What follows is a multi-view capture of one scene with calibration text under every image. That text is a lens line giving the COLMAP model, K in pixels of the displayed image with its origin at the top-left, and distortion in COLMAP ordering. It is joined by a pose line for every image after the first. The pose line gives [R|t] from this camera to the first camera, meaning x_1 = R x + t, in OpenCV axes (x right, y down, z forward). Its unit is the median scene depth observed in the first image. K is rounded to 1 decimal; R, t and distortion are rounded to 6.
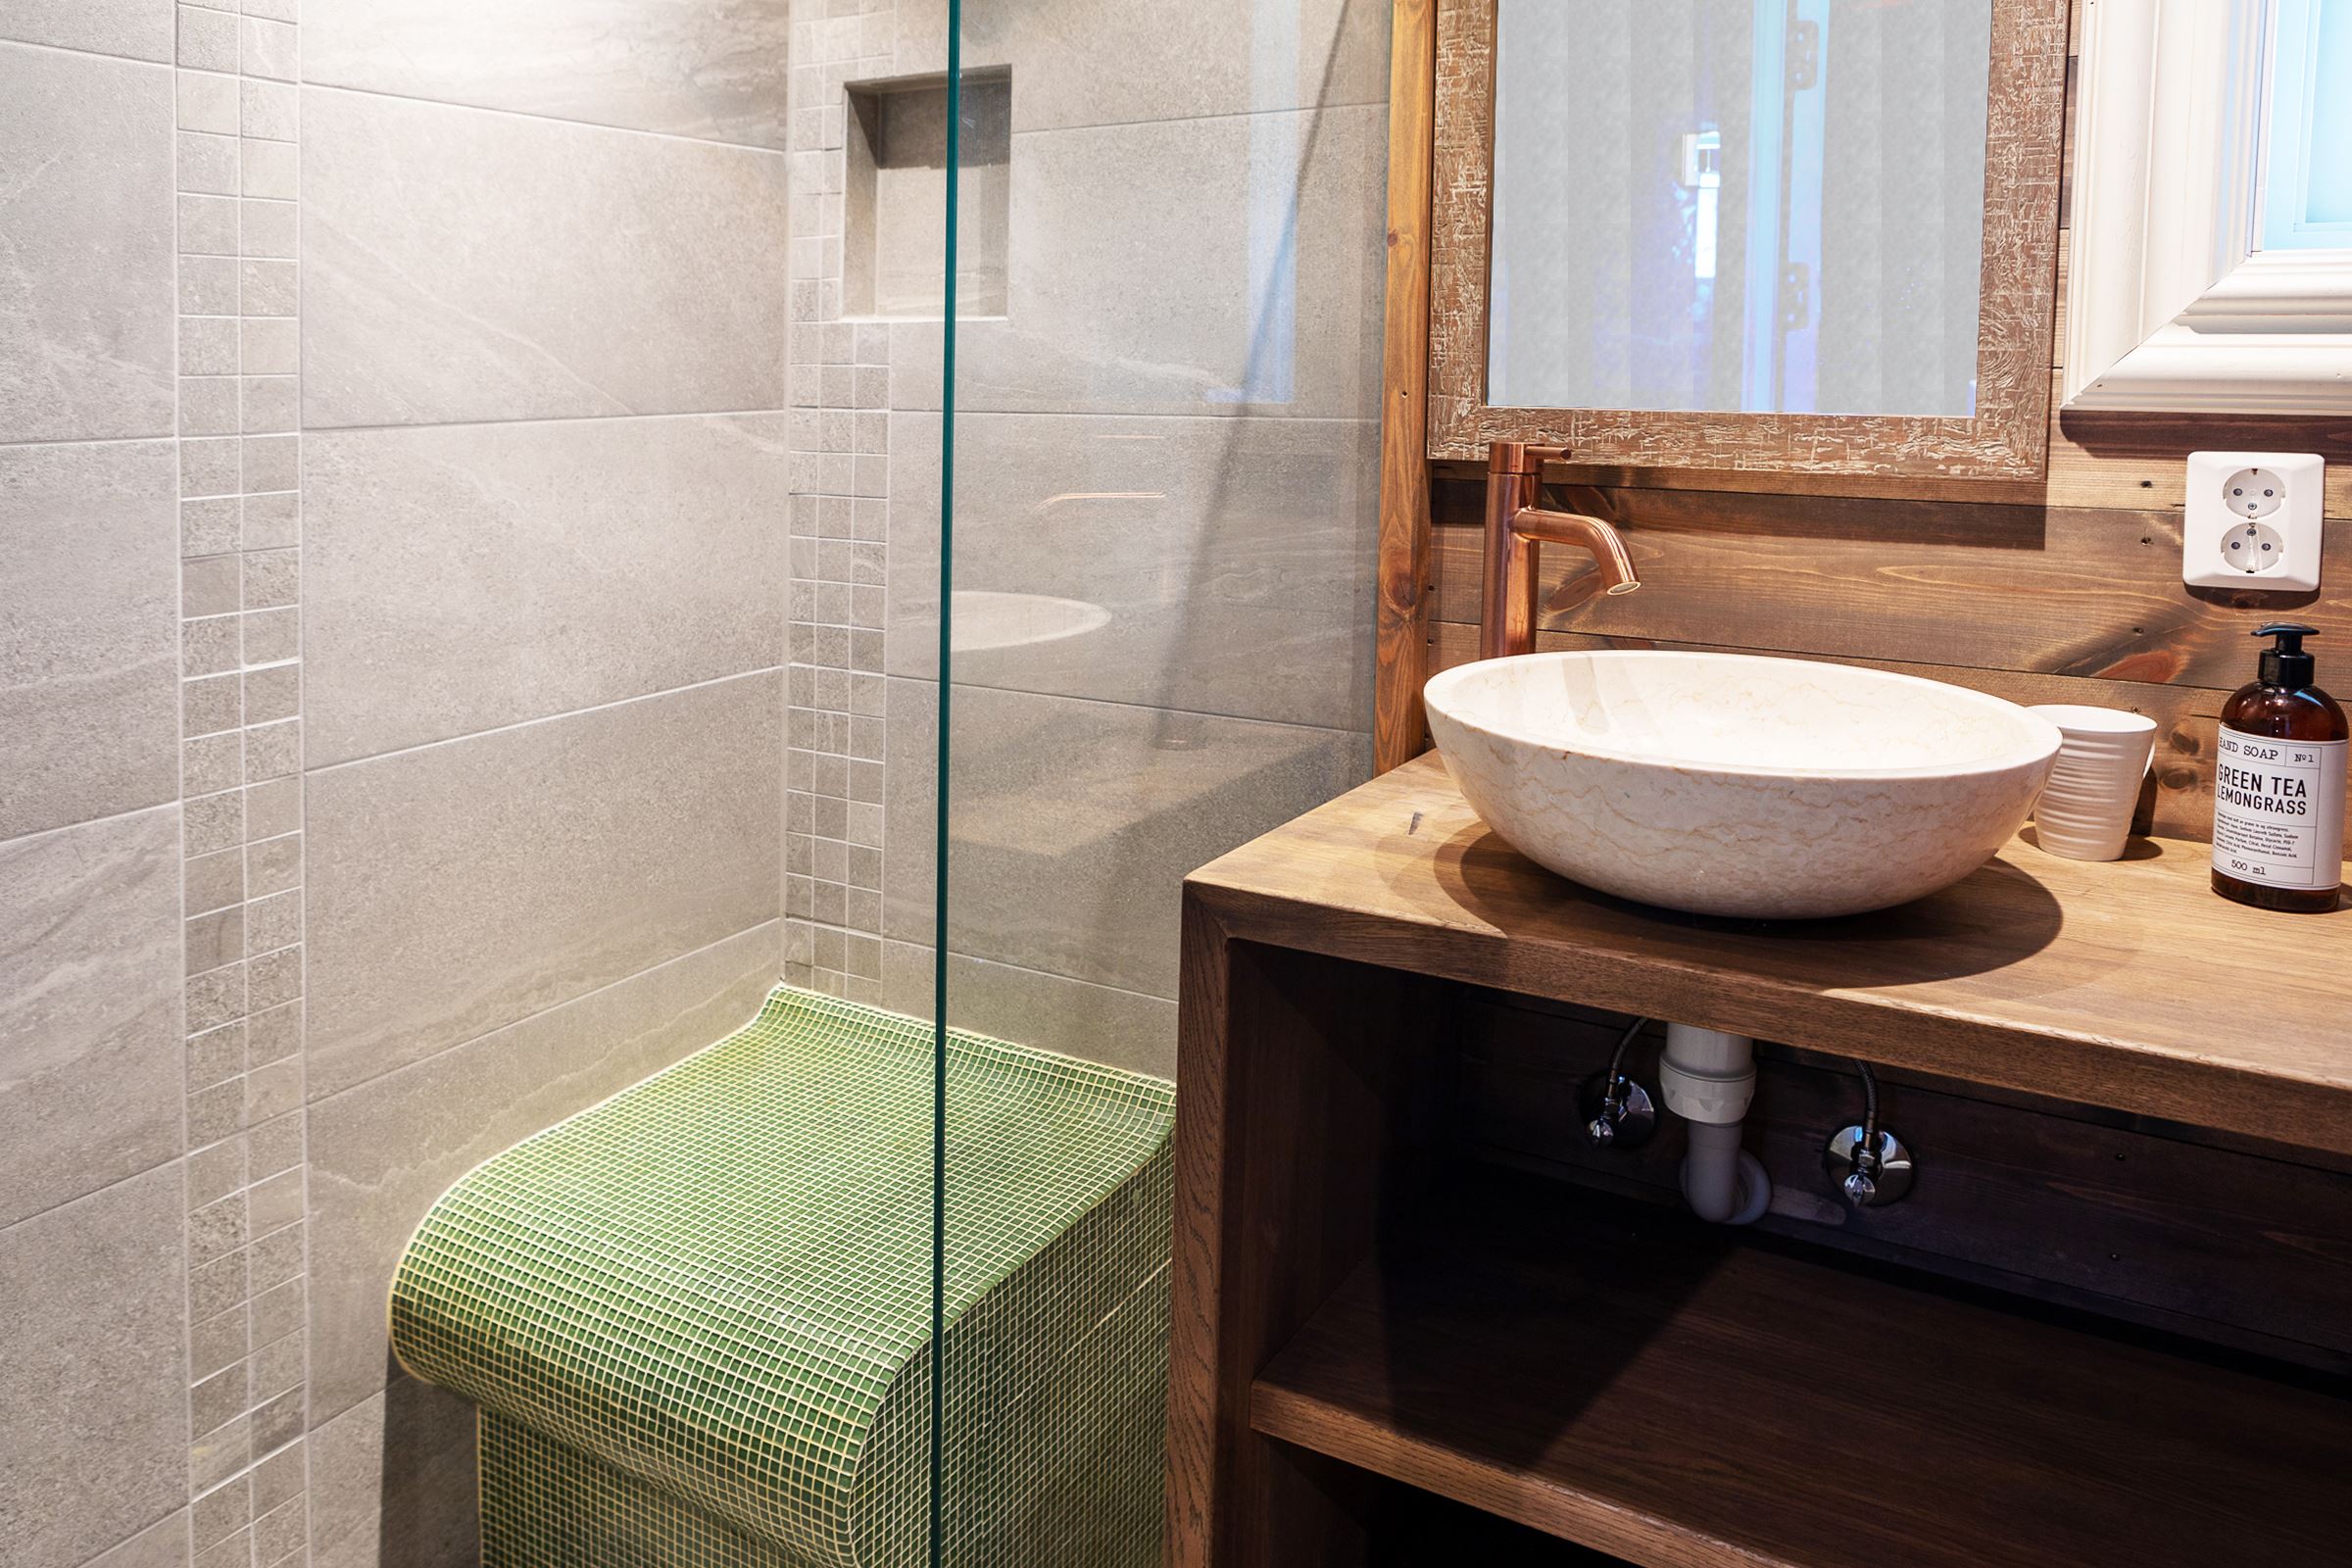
lens RADIAL K [[1609.8, 0, 1176.9], [0, 1609.8, 444.2], [0, 0, 1]] dist [-0.010303, 0.022251]
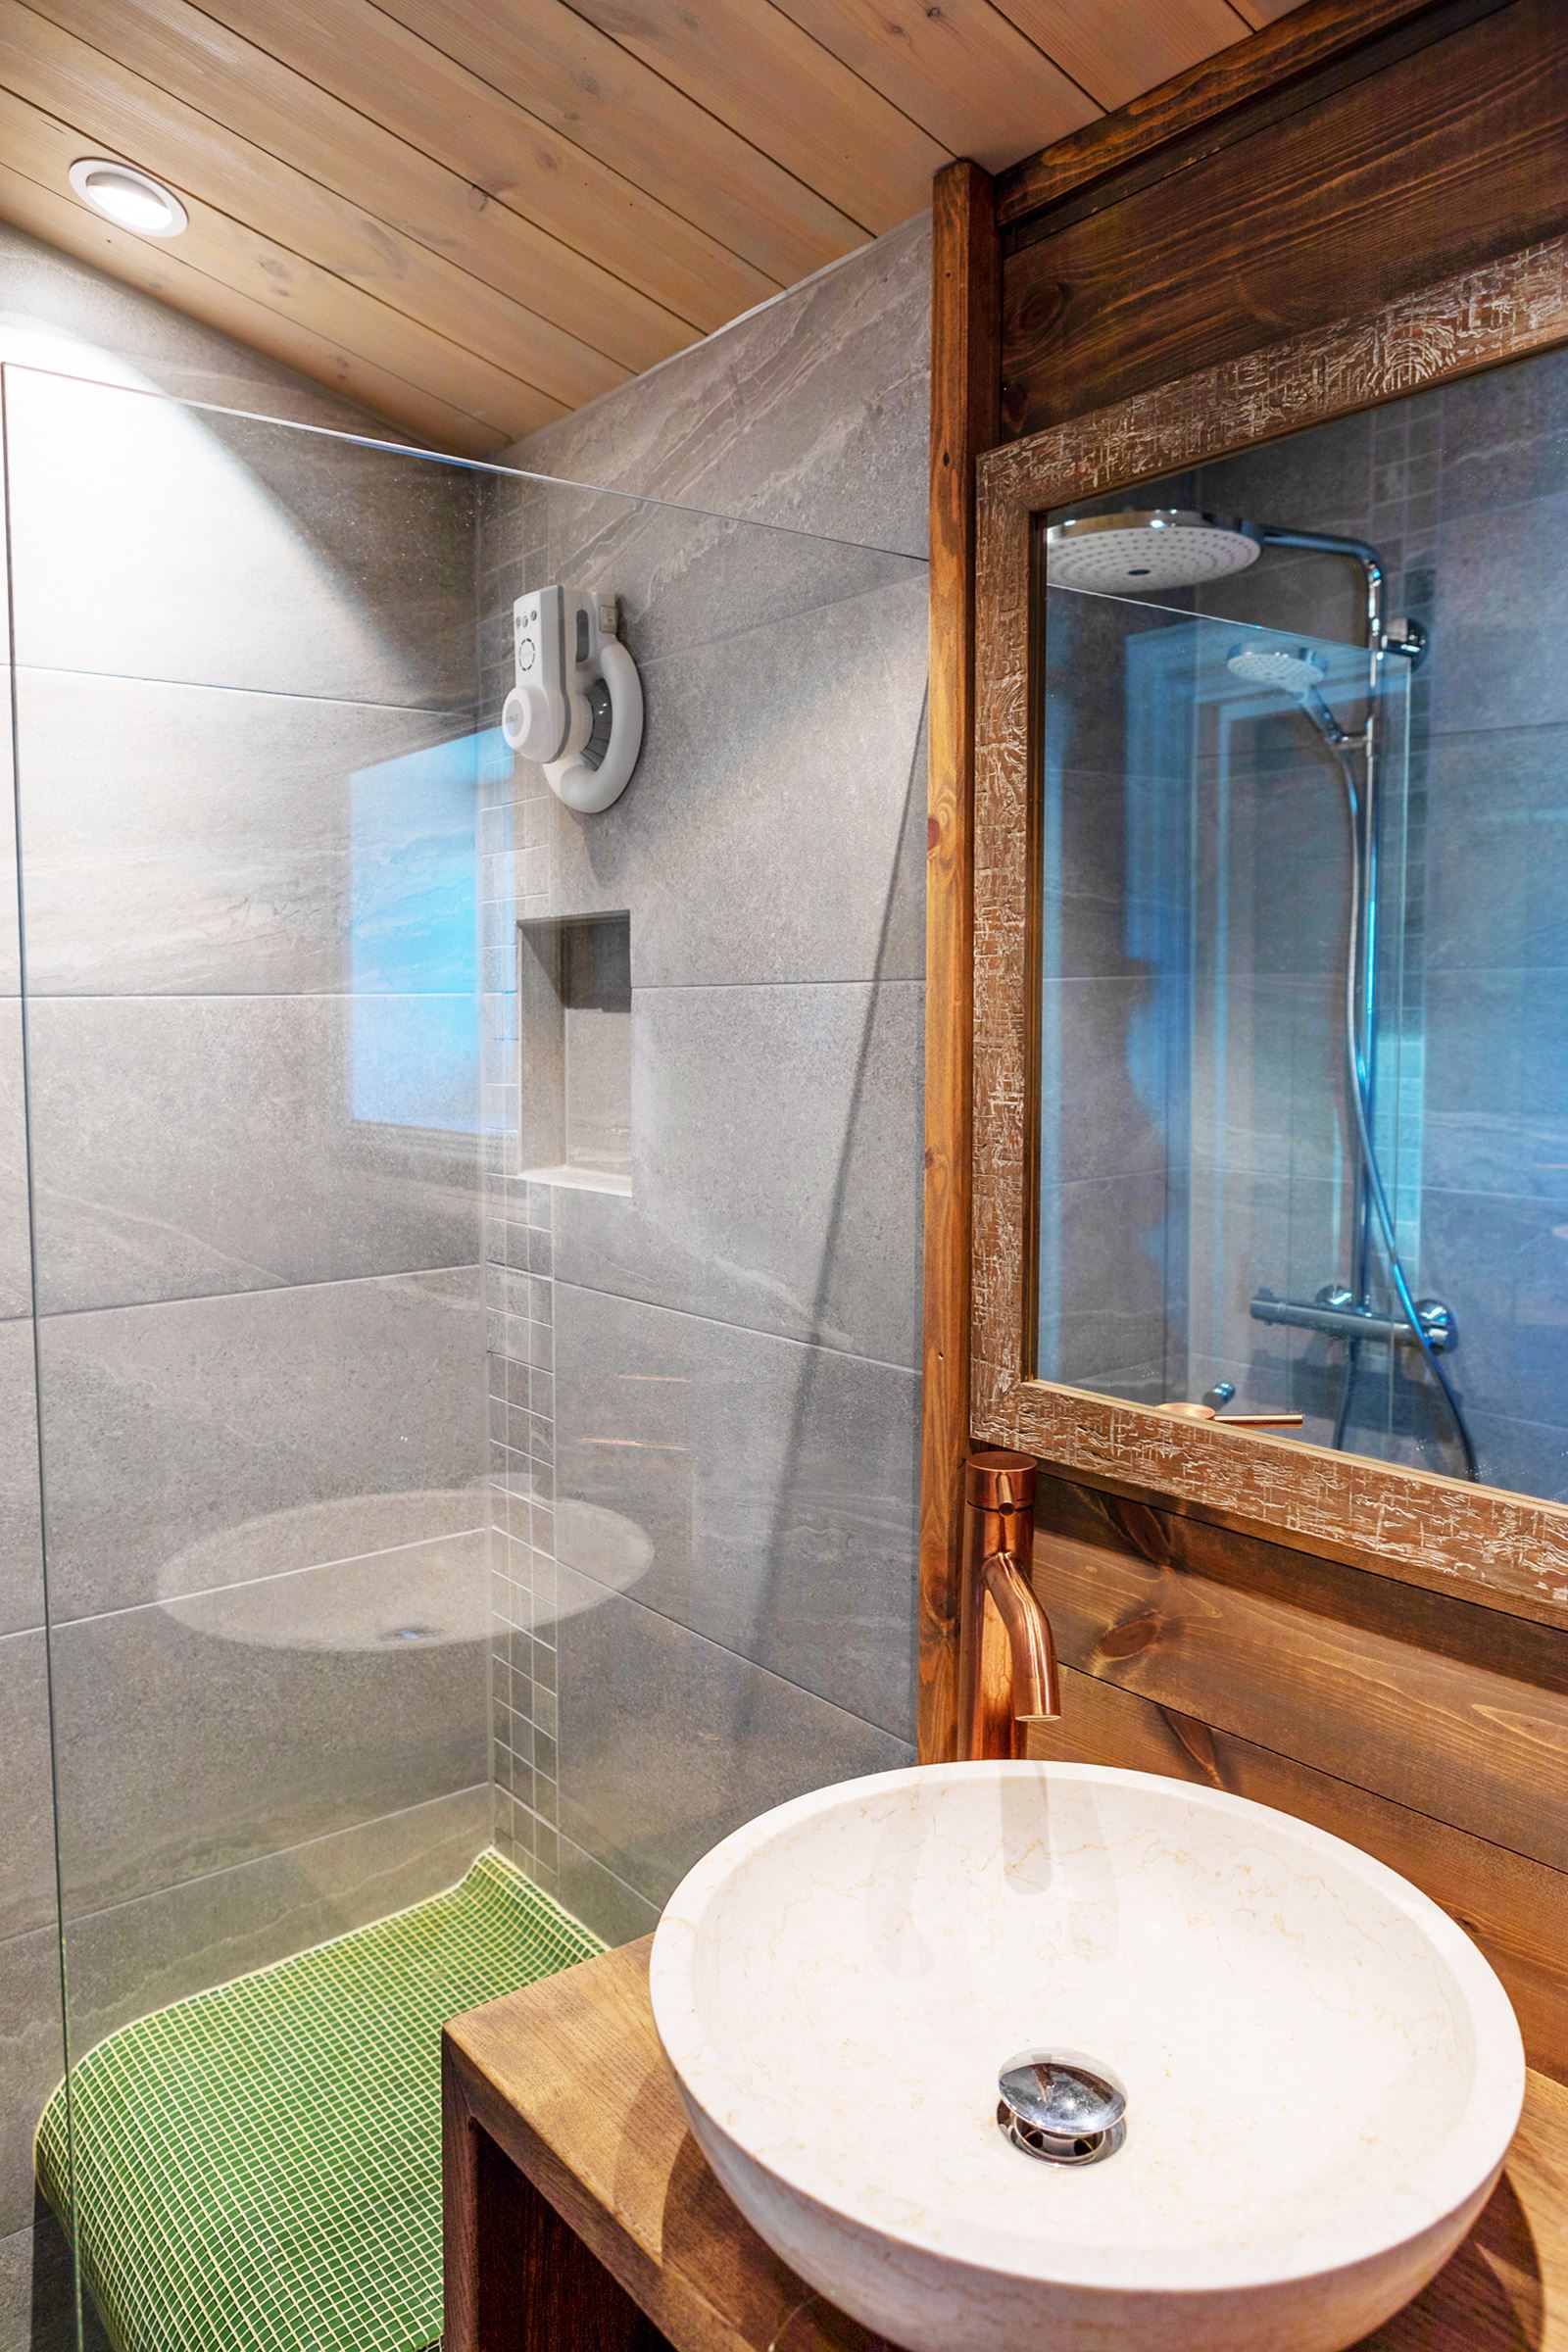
lens RADIAL K [[1601.2, 0, 784.0], [0, 1601.2, 1176.0], [0, 0, 1]] dist [-0.026922, 0.021121]
pose [[0.938521, 0.013316, -0.344964, 0.308346], [0.000830, 0.999166, 0.040825, -0.137443], [0.345220, -0.038601, 0.937728, 0.215904]]
